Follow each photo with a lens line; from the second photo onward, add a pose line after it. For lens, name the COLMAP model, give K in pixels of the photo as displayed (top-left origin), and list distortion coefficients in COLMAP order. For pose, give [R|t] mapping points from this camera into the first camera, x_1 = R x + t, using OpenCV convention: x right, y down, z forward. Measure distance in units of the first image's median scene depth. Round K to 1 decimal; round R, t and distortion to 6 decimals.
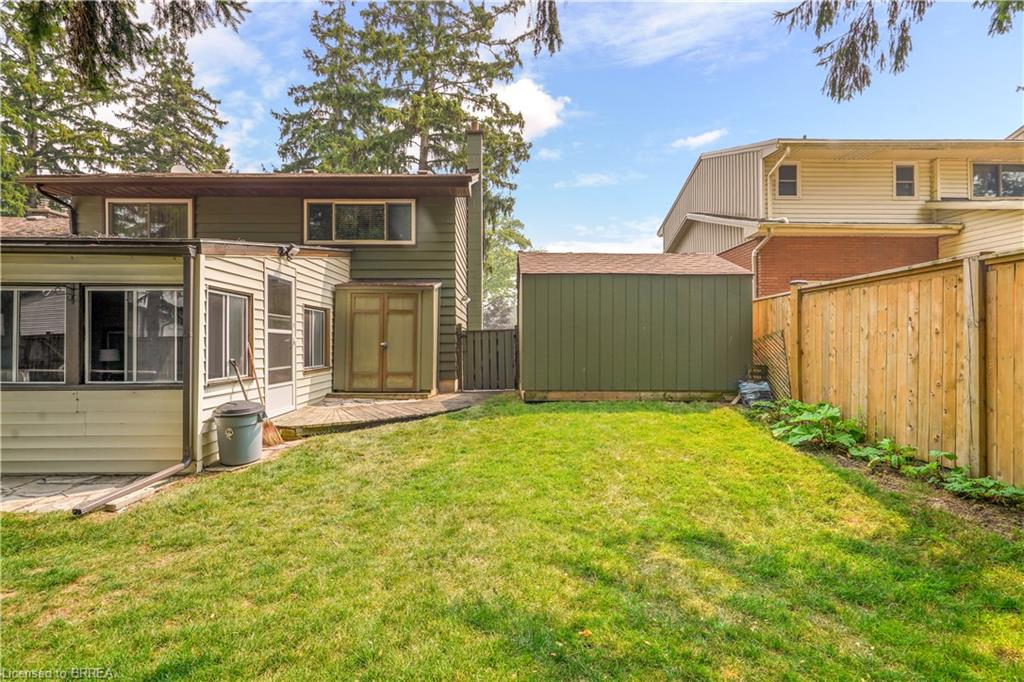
lens RADIAL K [[472.2, 0, 515.9], [0, 472.2, 340.8], [0, 0, 1]] dist [-0.002641, 0.002336]
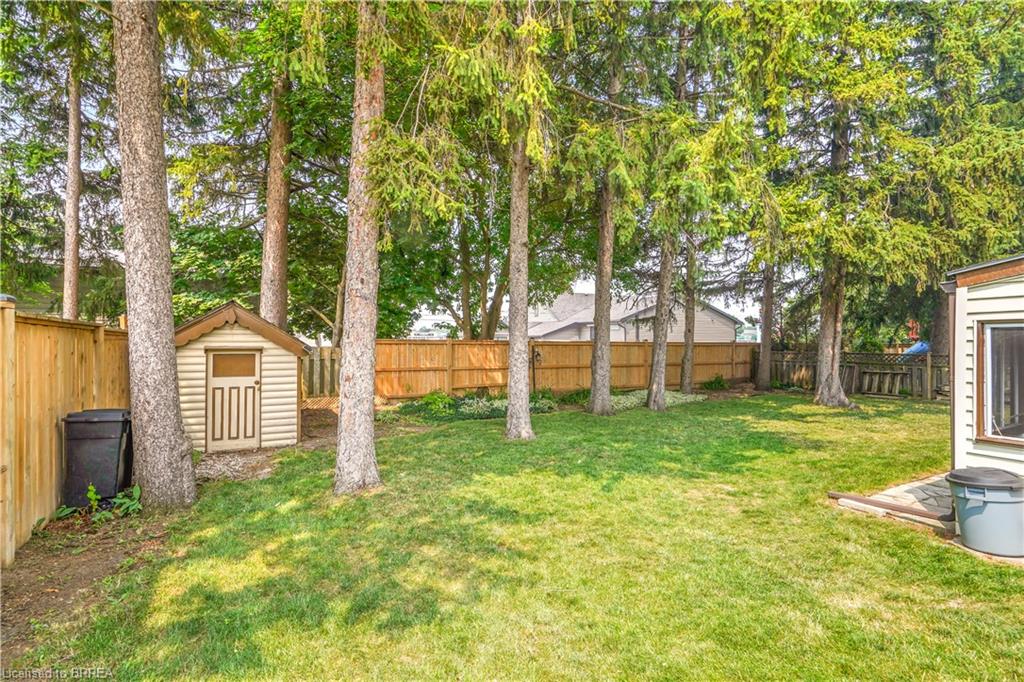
lens RADIAL K [[472.2, 0, 512.8], [0, 472.2, 343.4], [0, 0, 1]] dist [-0.002641, 0.002336]
pose [[-0.863214, -0.004290, -0.504821, 0.456566], [-0.000418, 0.999970, -0.007783, -0.063688], [0.504839, -0.006508, -0.863189, 1.204159]]
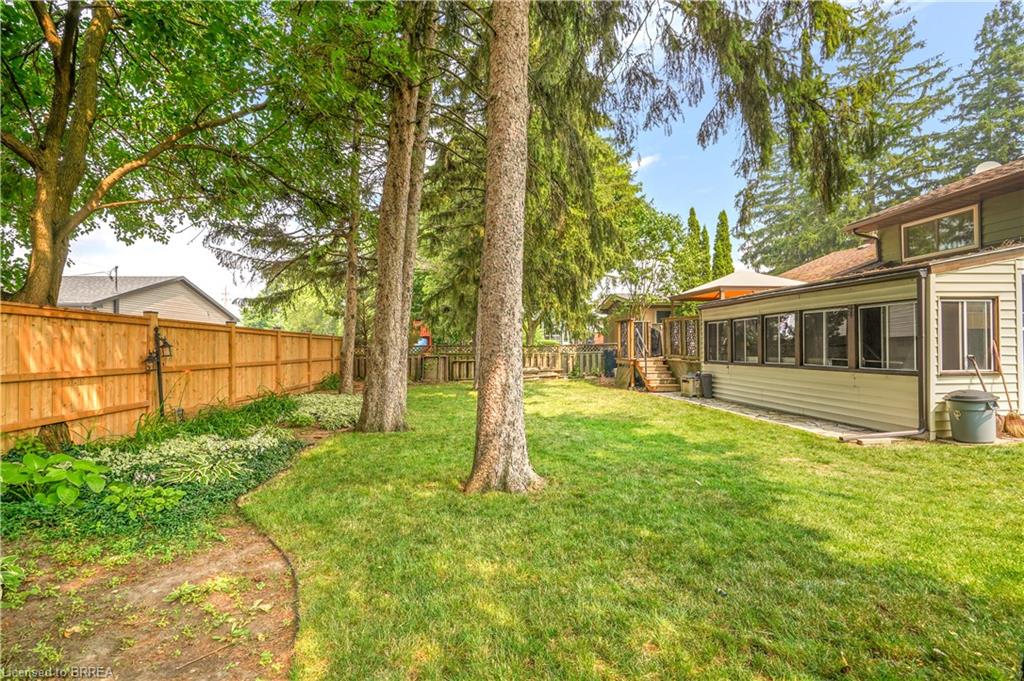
lens RADIAL K [[472.2, 0, 516.0], [0, 472.2, 341.6], [0, 0, 1]] dist [-0.002641, 0.002336]
pose [[0.105387, -0.007337, -0.994404, 0.455570], [0.013607, 0.999890, -0.005935, -0.003494], [0.994338, -0.012906, 0.105475, -0.253060]]
